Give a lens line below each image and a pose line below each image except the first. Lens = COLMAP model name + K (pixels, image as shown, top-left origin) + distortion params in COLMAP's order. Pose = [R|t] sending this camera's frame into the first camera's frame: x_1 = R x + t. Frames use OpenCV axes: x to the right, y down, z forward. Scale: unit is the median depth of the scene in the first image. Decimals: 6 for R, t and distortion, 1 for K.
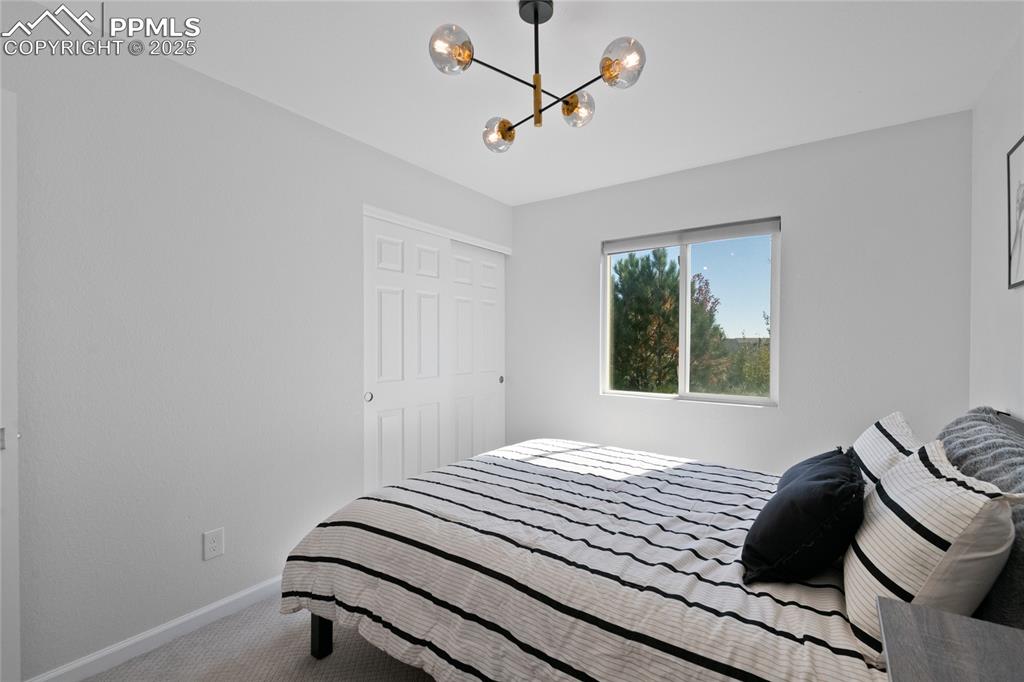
lens RADIAL K [[443.8, 0, 515.9], [0, 443.8, 347.1], [0, 0, 1]] dist [0.003898, 0.000200]
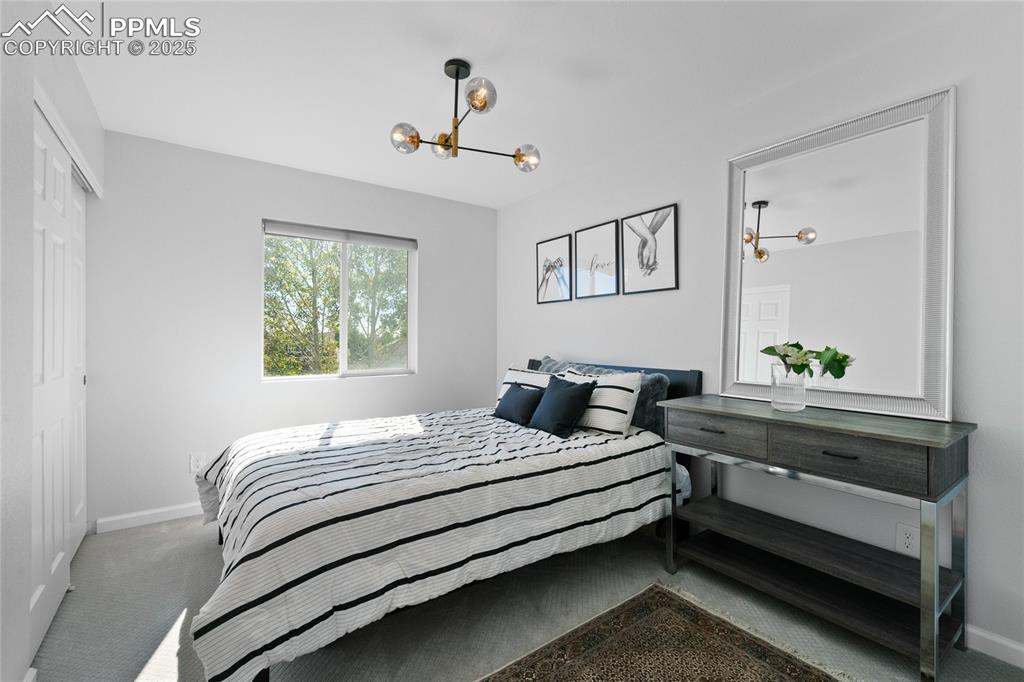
lens RADIAL K [[443.8, 0, 515.2], [0, 443.8, 339.4], [0, 0, 1]] dist [0.003898, 0.000200]
pose [[0.341959, -0.005618, 0.939698, -0.642550], [0.006136, 0.999974, 0.003746, 0.023055], [-0.939695, 0.004485, 0.341985, 0.215682]]
